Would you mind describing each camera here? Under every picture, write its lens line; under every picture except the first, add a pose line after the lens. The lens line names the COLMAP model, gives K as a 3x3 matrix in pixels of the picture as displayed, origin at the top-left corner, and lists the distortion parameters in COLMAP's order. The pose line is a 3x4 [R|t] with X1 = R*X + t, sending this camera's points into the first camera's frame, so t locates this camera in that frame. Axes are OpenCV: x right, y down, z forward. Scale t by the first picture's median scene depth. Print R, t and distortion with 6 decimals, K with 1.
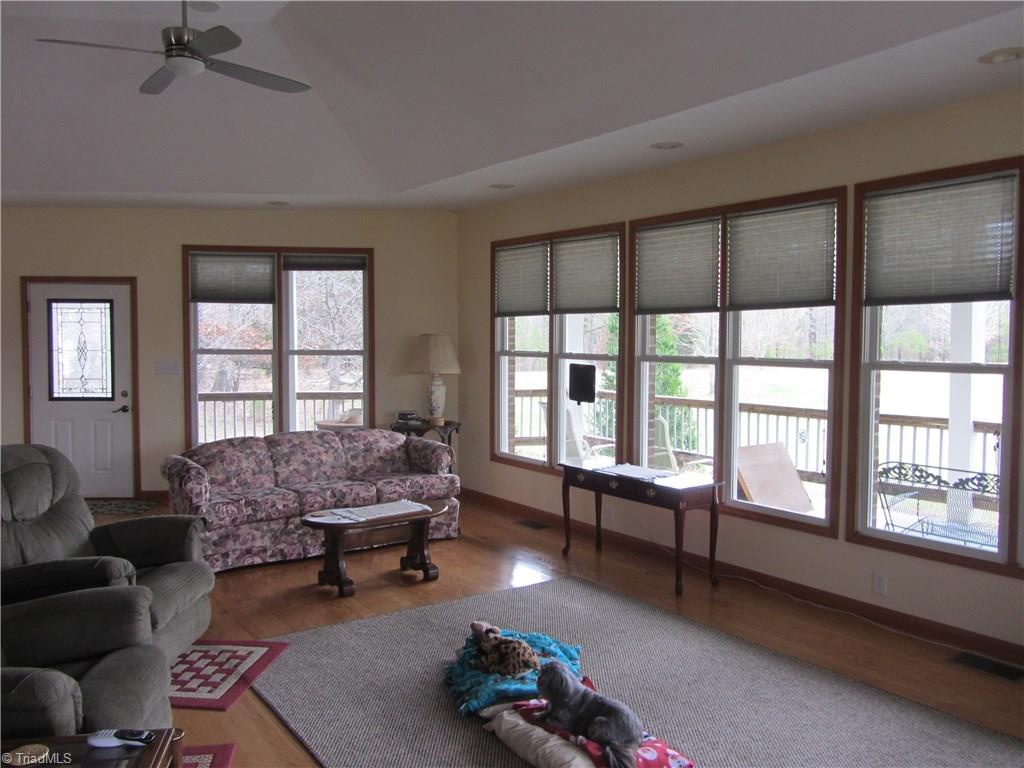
lens RADIAL K [[860.3, 0, 512.0], [0, 860.3, 384.0], [0, 0, 1]] dist [-0.024314, -0.005338]
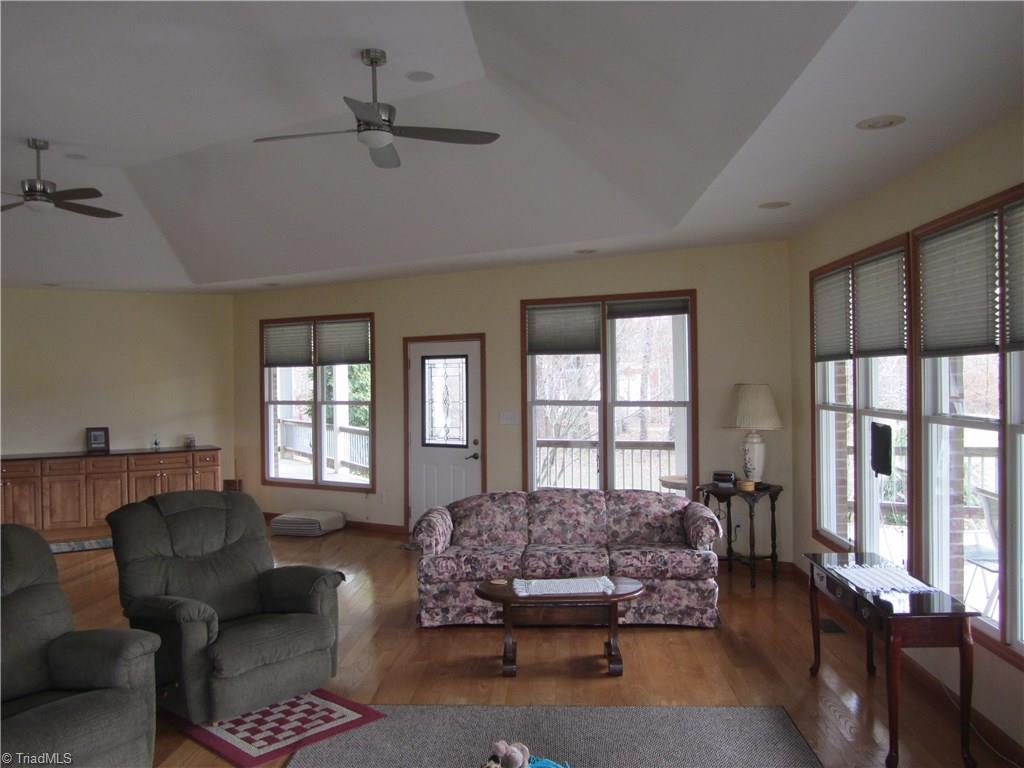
lens RADIAL K [[860.3, 0, 512.0], [0, 860.3, 384.0], [0, 0, 1]] dist [-0.024314, -0.005338]
pose [[0.788300, -0.011178, -0.615189, 0.308250], [-0.017853, 0.998998, -0.041029, -0.022063], [0.615031, 0.043326, 0.787311, 0.217060]]
